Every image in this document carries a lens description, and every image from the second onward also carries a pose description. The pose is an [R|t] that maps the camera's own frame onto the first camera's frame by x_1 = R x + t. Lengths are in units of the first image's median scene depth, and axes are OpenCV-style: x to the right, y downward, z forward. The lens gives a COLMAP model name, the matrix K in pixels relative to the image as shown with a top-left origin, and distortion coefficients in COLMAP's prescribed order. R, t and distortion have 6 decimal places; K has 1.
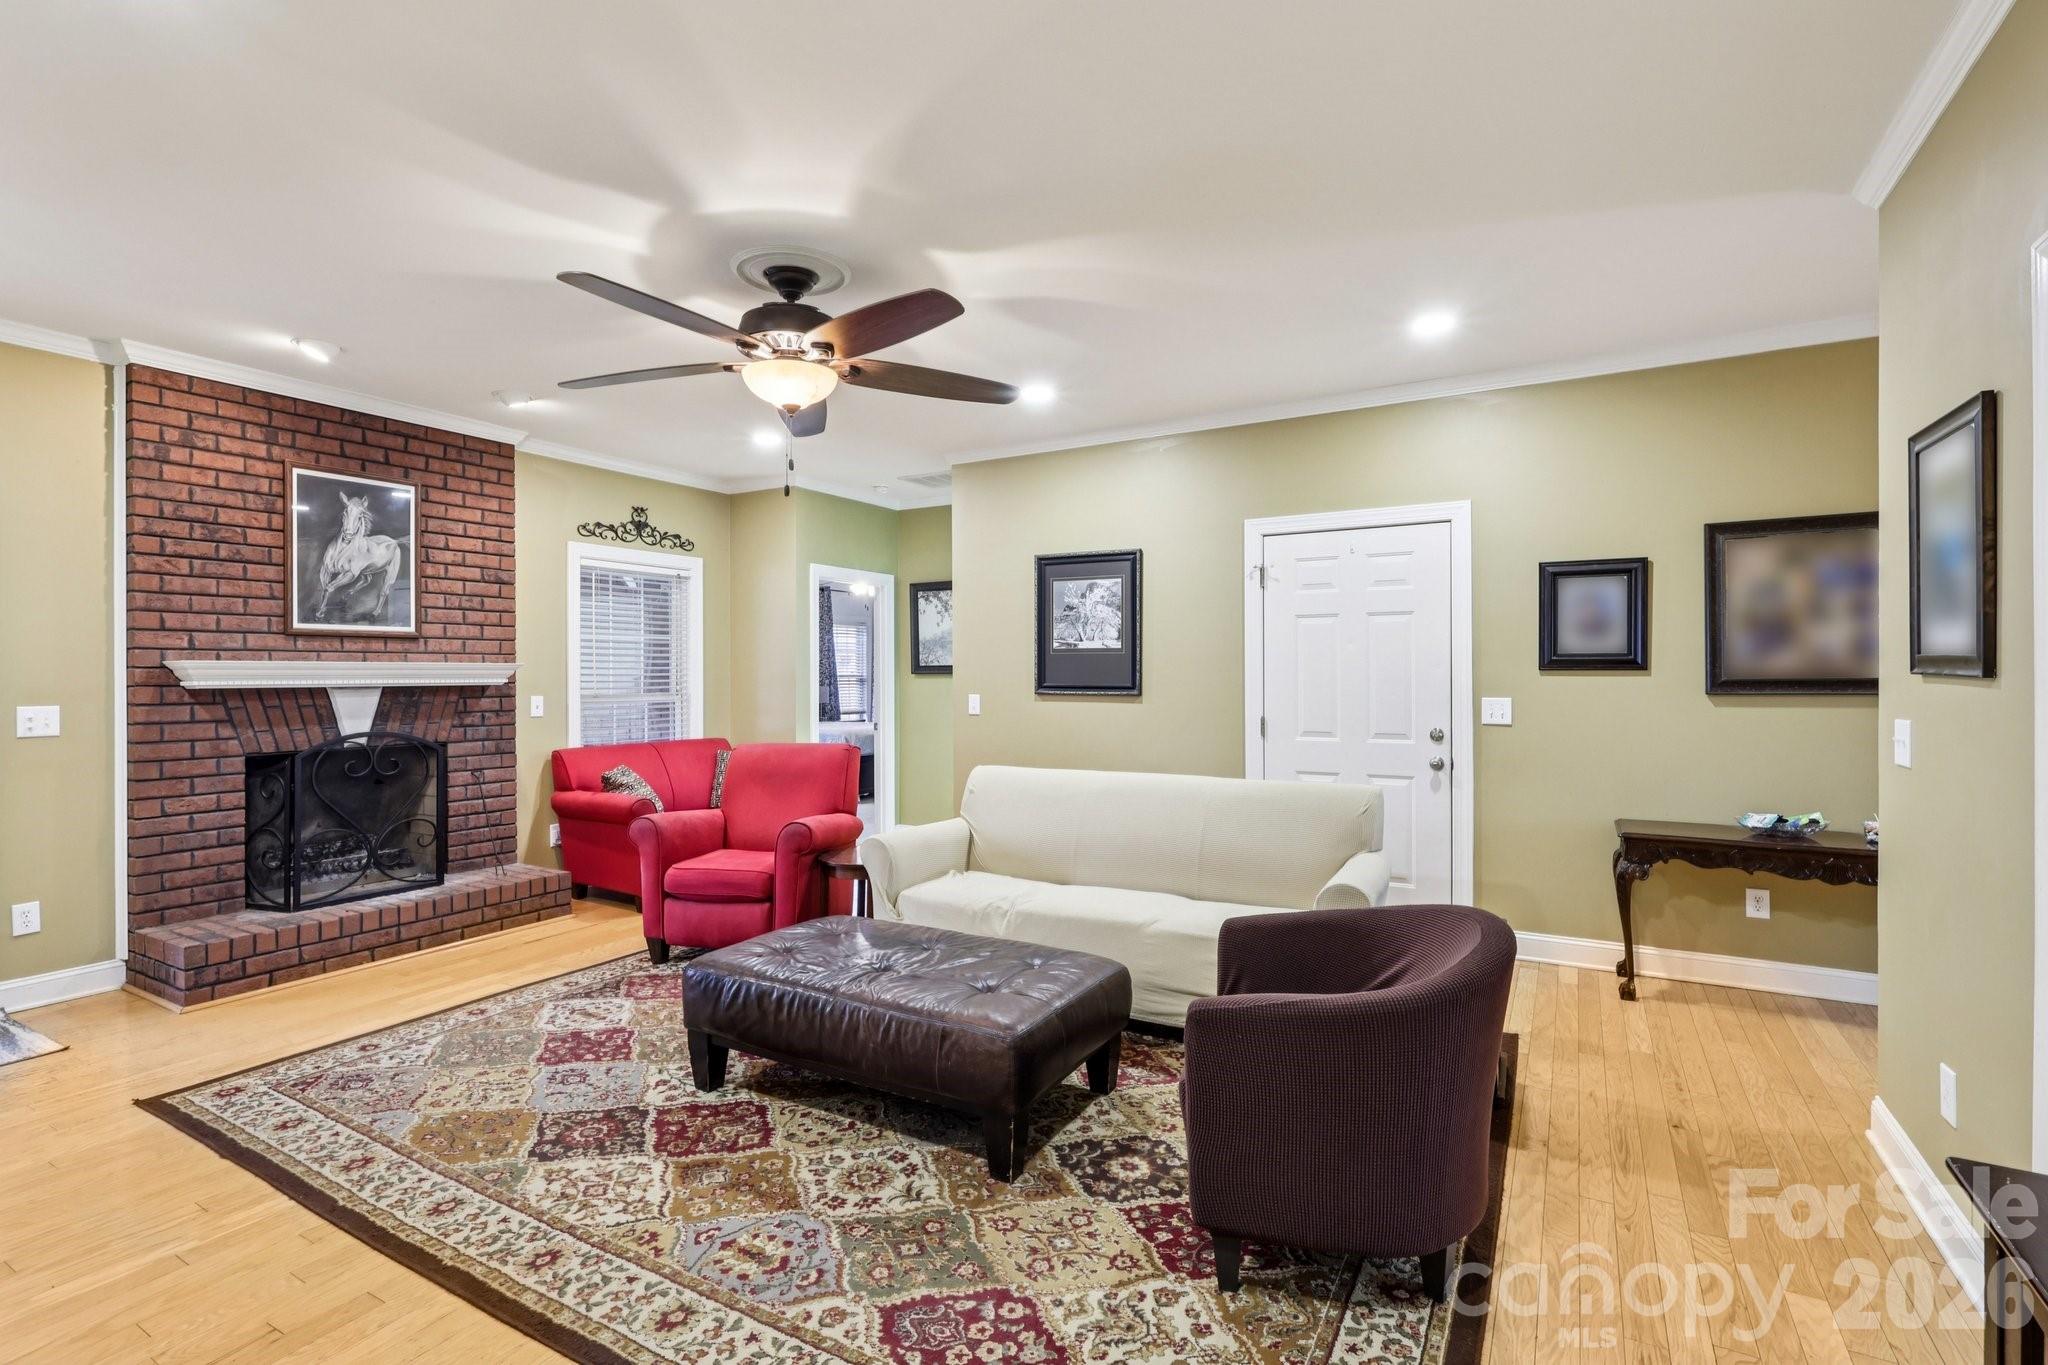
lens RADIAL K [[953.1, 0, 1018.7], [0, 953.1, 677.1], [0, 0, 1]] dist [0.002140, 0.000147]
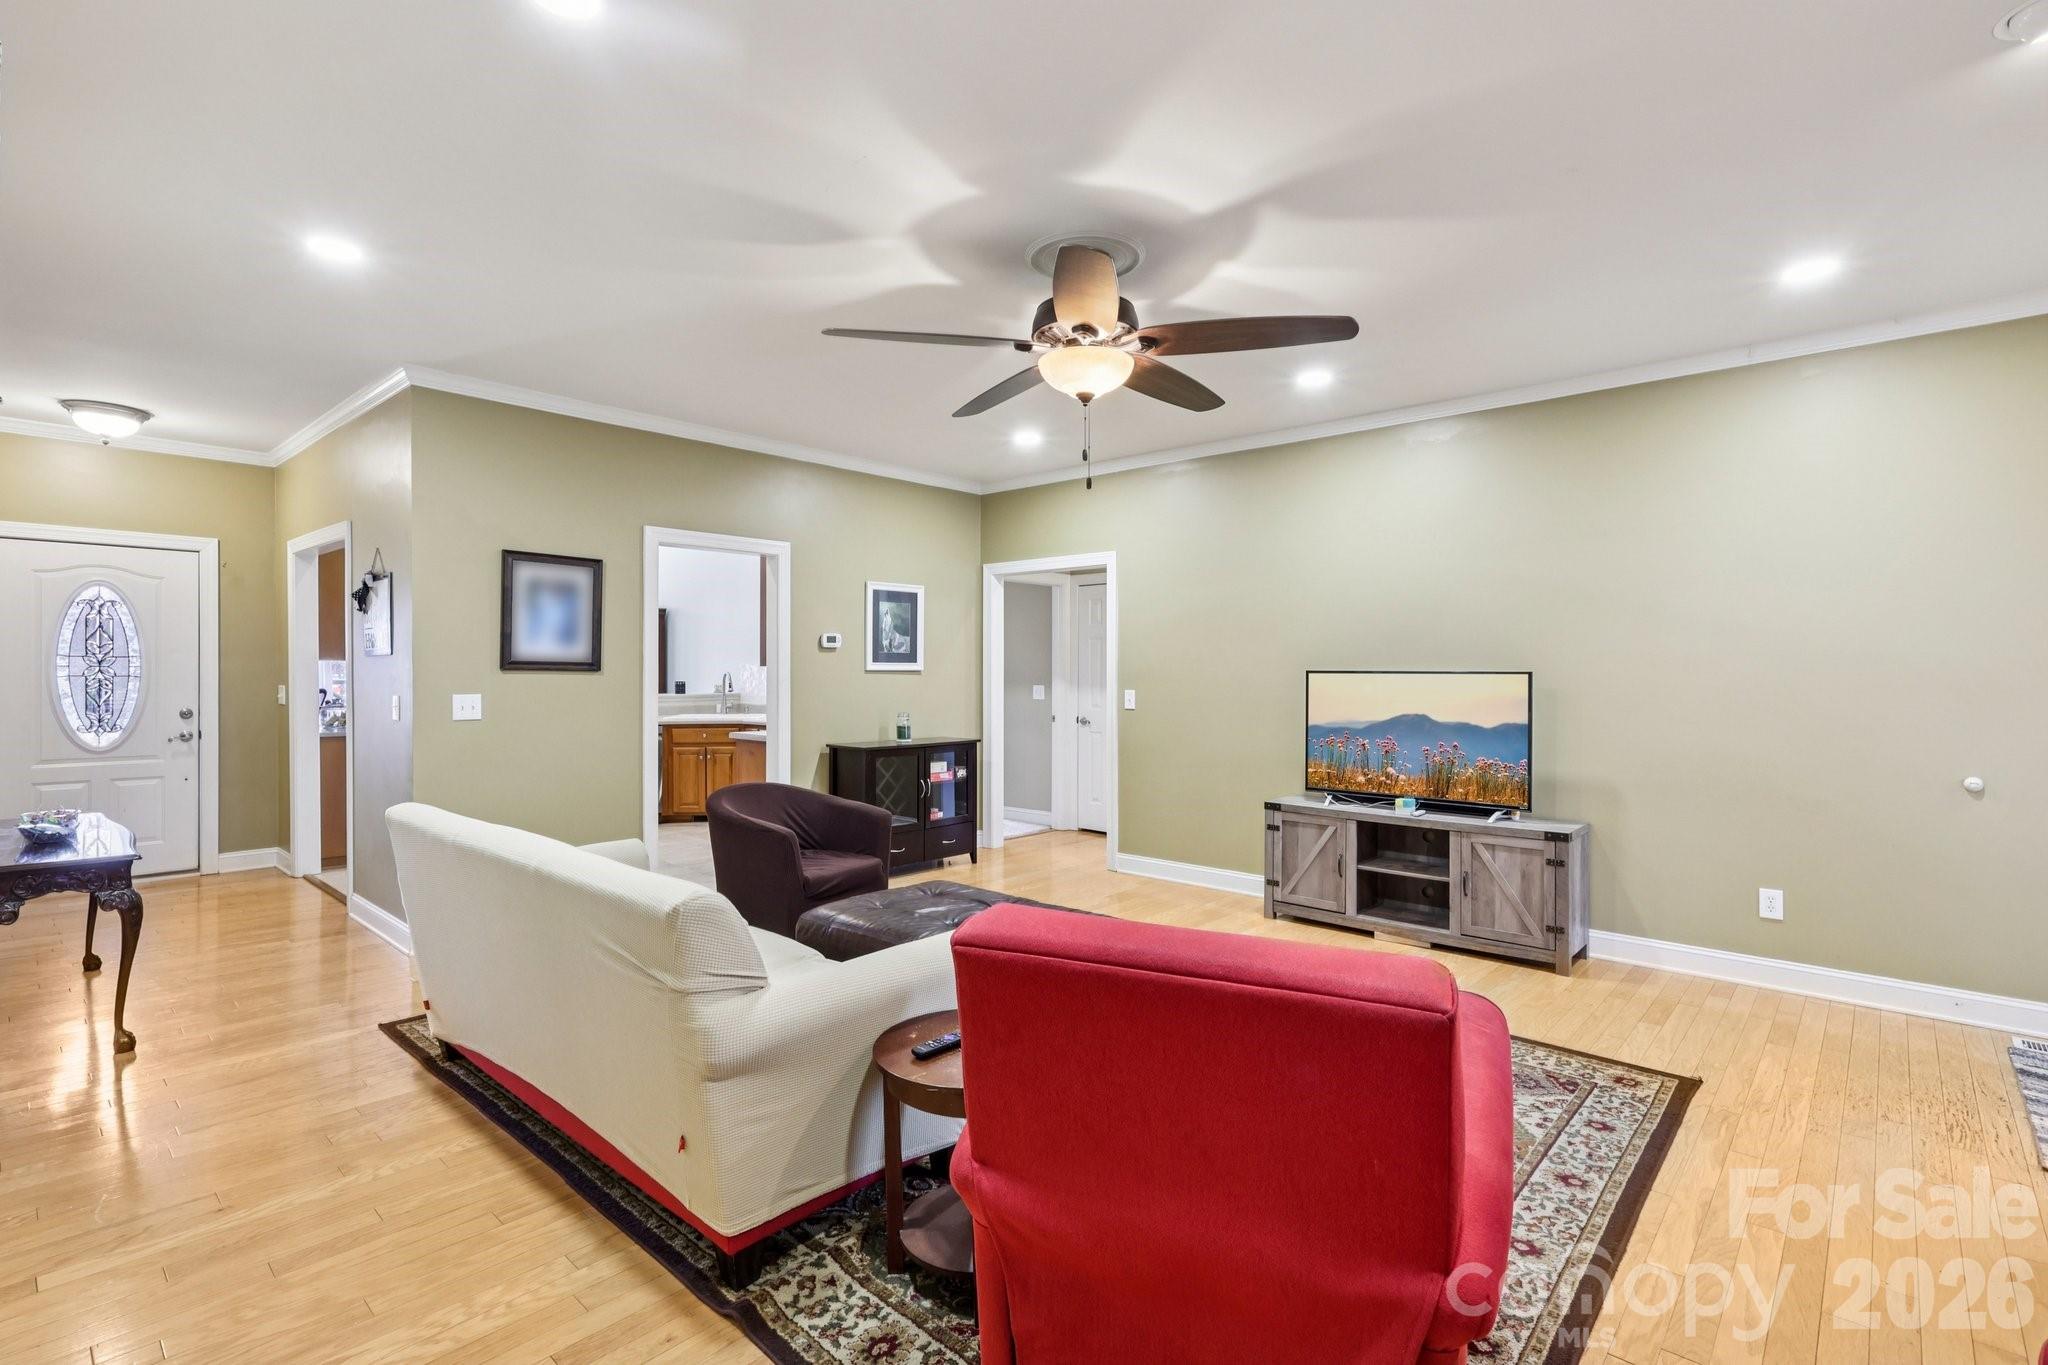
lens RADIAL K [[953.1, 0, 1026.0], [0, 953.1, 679.4], [0, 0, 1]] dist [0.002140, 0.000147]
pose [[-0.978214, -0.001599, 0.207595, -0.265740], [0.001343, 0.999901, 0.014030, -0.005743], [-0.207597, 0.014003, -0.978114, 1.371589]]
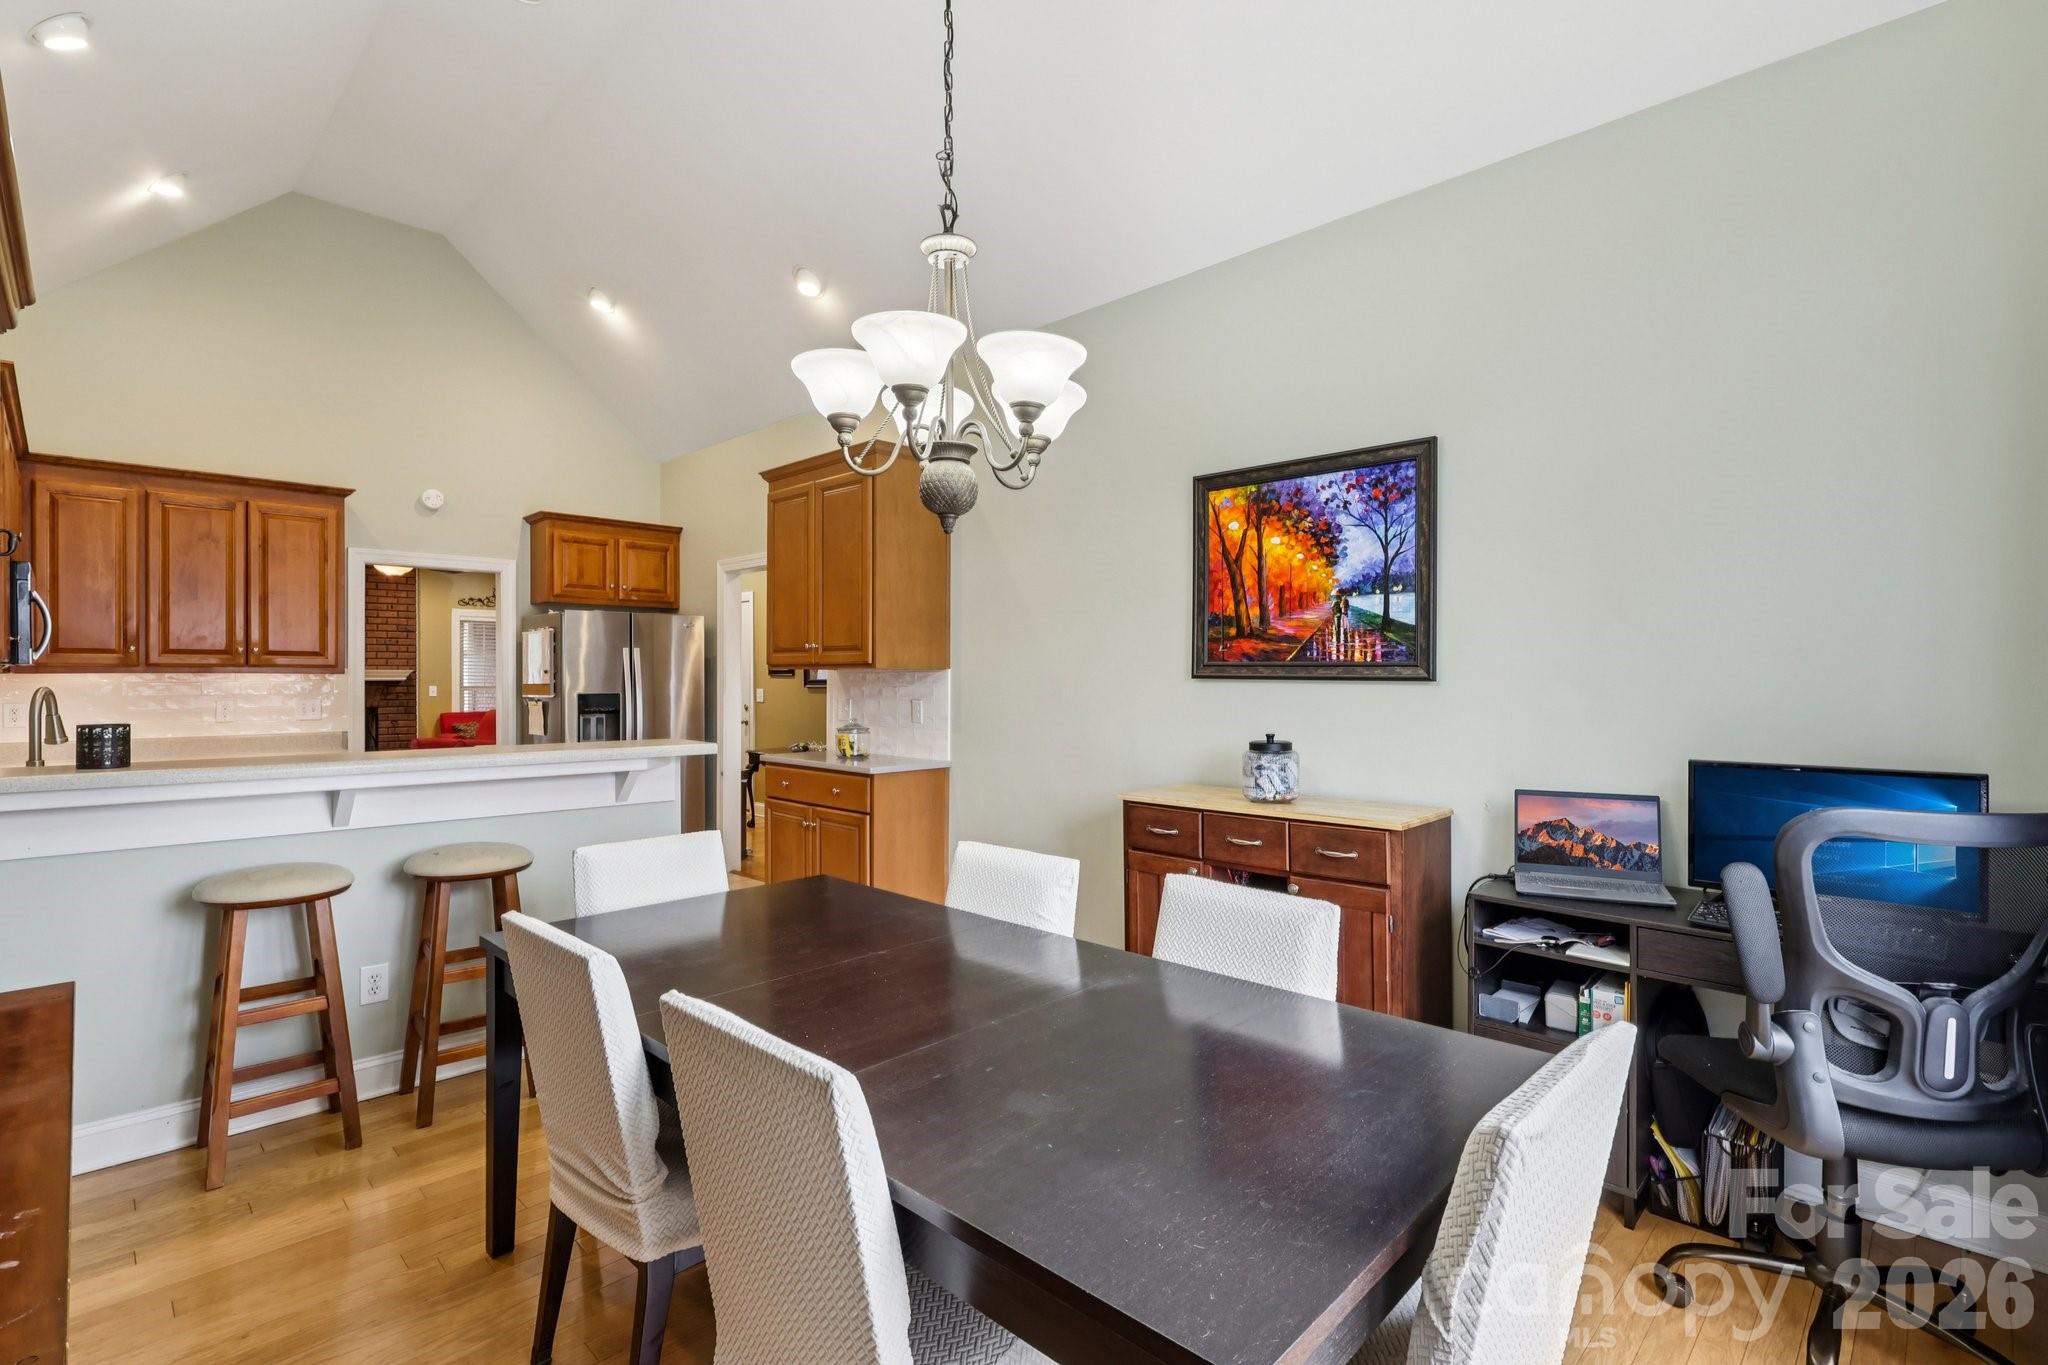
lens RADIAL K [[953.1, 0, 1009.7], [0, 953.1, 679.2], [0, 0, 1]] dist [0.002140, 0.000147]
pose [[0.961057, 0.004722, -0.276310, 1.486887], [-0.005357, 0.999984, -0.001545, 0.001754], [0.276298, 0.002965, 0.961067, -0.733009]]
